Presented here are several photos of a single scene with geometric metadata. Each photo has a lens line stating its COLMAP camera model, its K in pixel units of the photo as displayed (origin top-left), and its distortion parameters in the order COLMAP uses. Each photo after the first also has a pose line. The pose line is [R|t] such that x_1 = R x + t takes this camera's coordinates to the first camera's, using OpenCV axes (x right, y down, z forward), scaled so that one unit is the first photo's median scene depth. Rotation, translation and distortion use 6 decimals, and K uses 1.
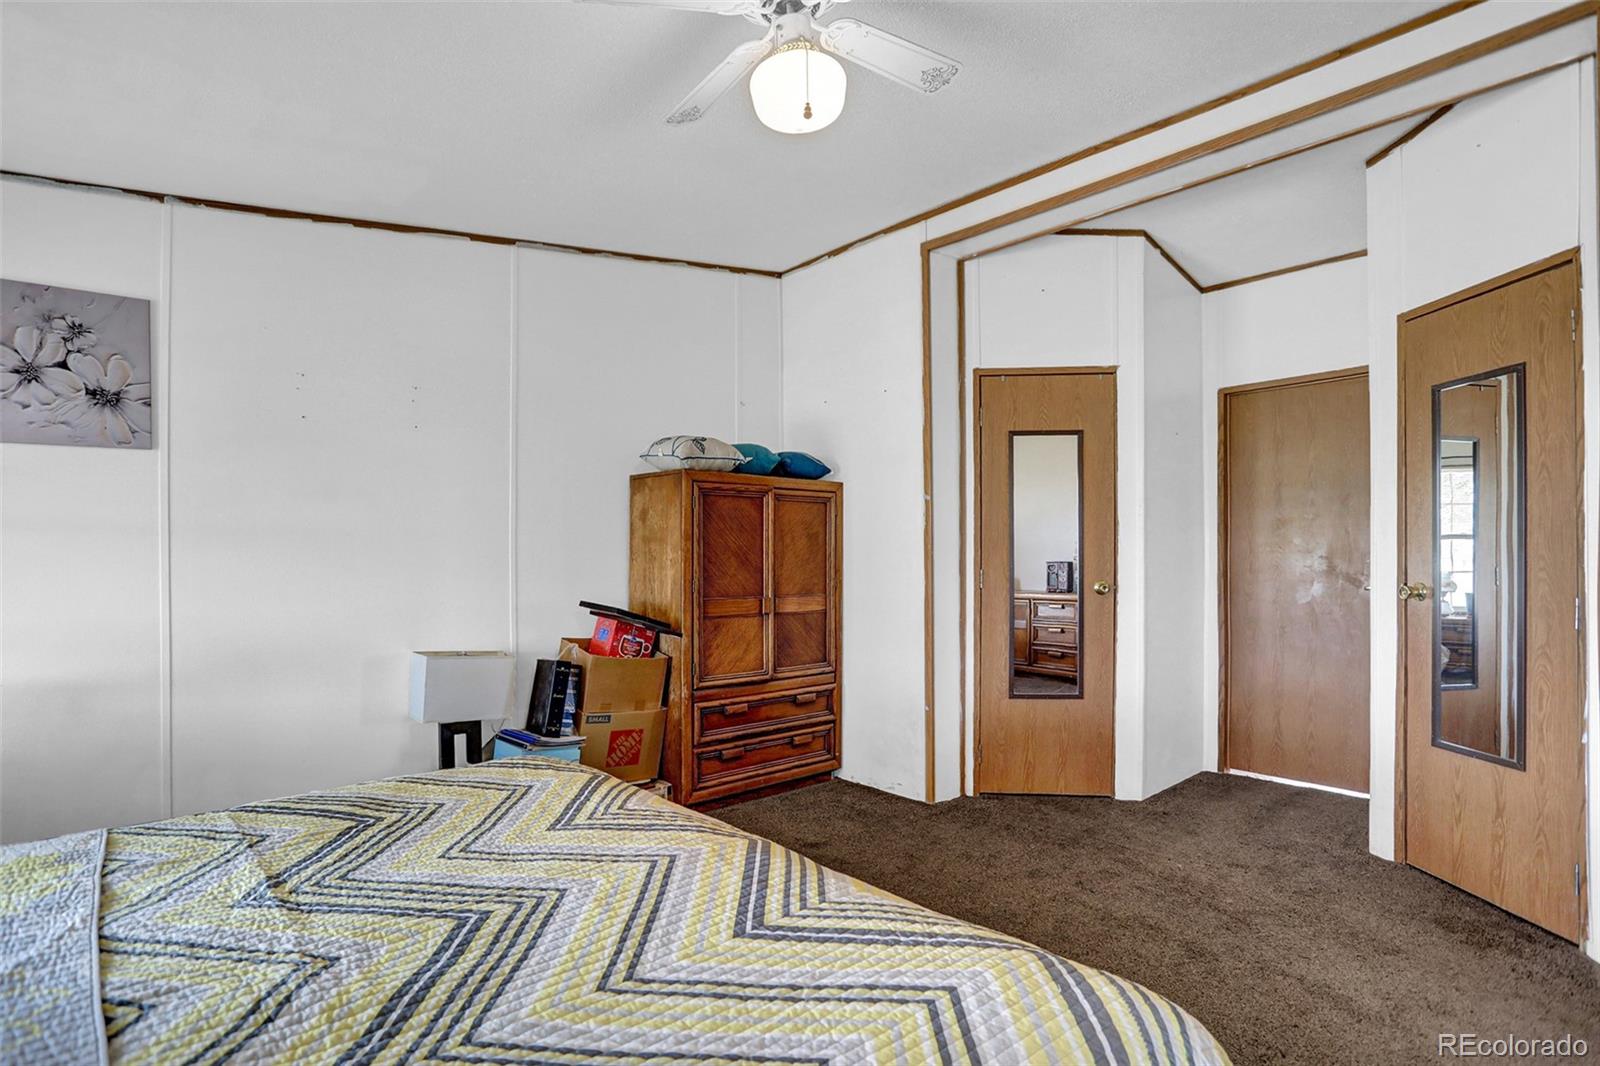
lens RADIAL K [[803.2, 0, 800.6], [0, 803.2, 544.0], [0, 0, 1]] dist [-0.056193, 0.021053]
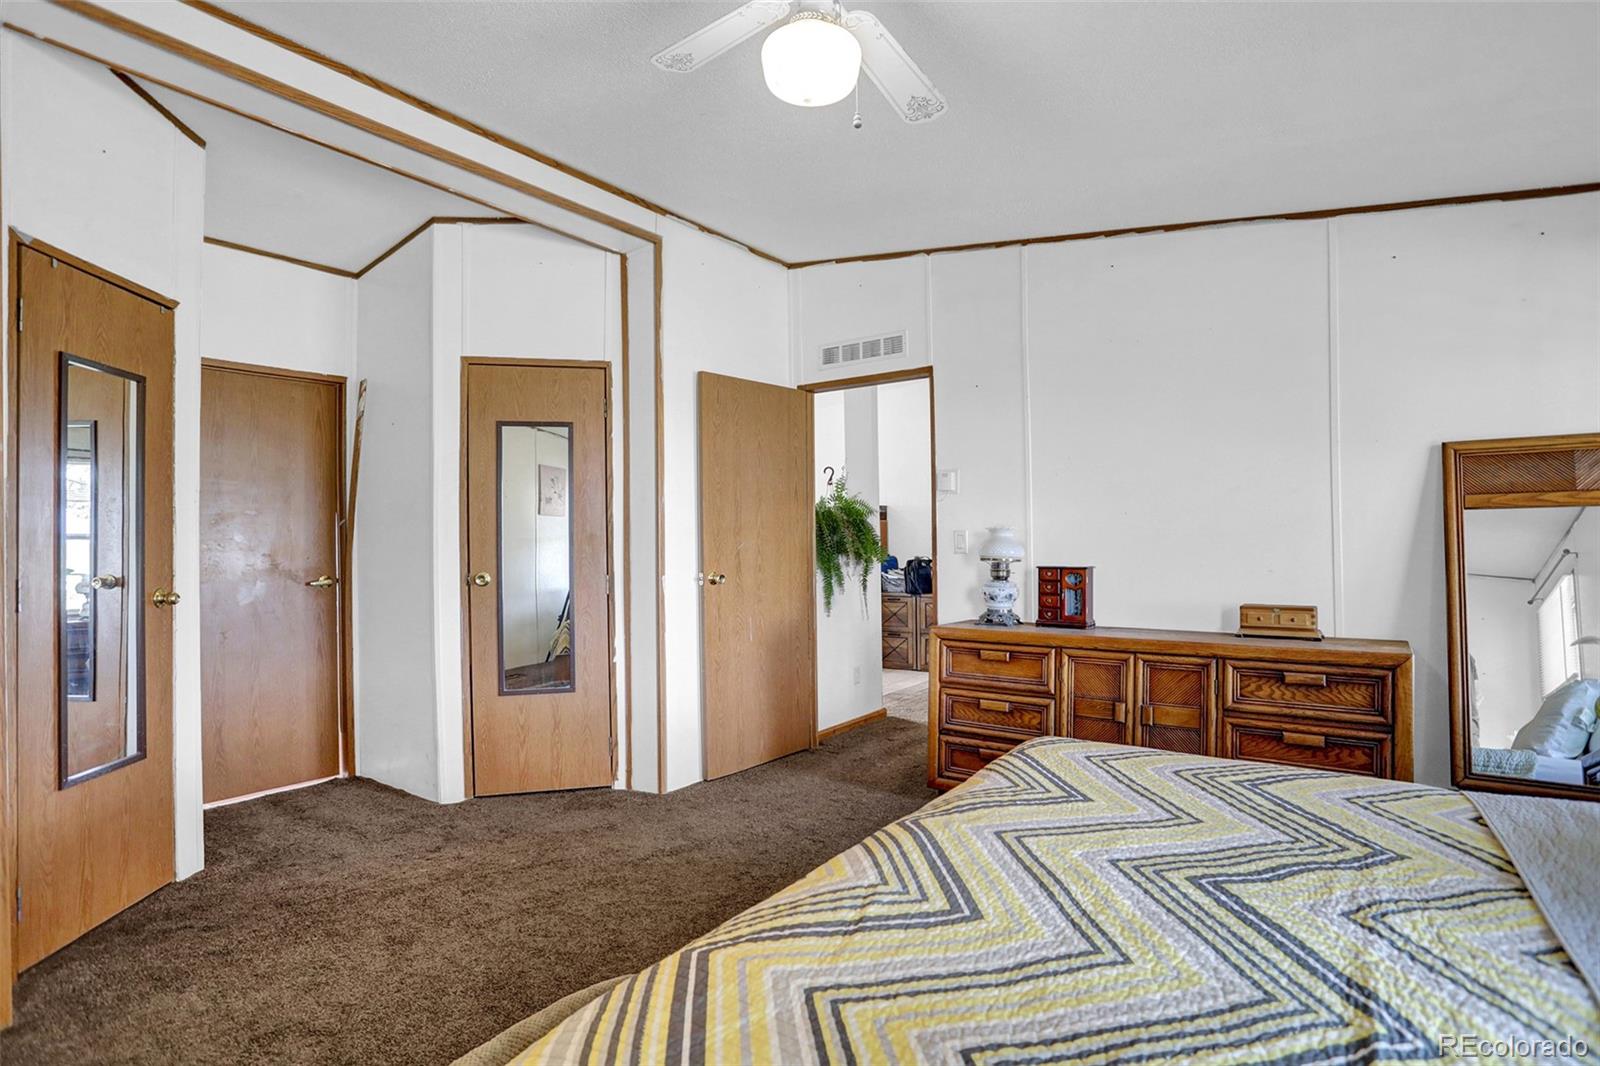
lens RADIAL K [[803.2, 0, 802.7], [0, 803.2, 534.1], [0, 0, 1]] dist [-0.056193, 0.021053]
pose [[-0.217193, 0.018071, 0.975961, -0.440466], [-0.000618, 0.999826, -0.018650, 0.008686], [-0.976128, -0.004654, -0.217144, 0.576584]]
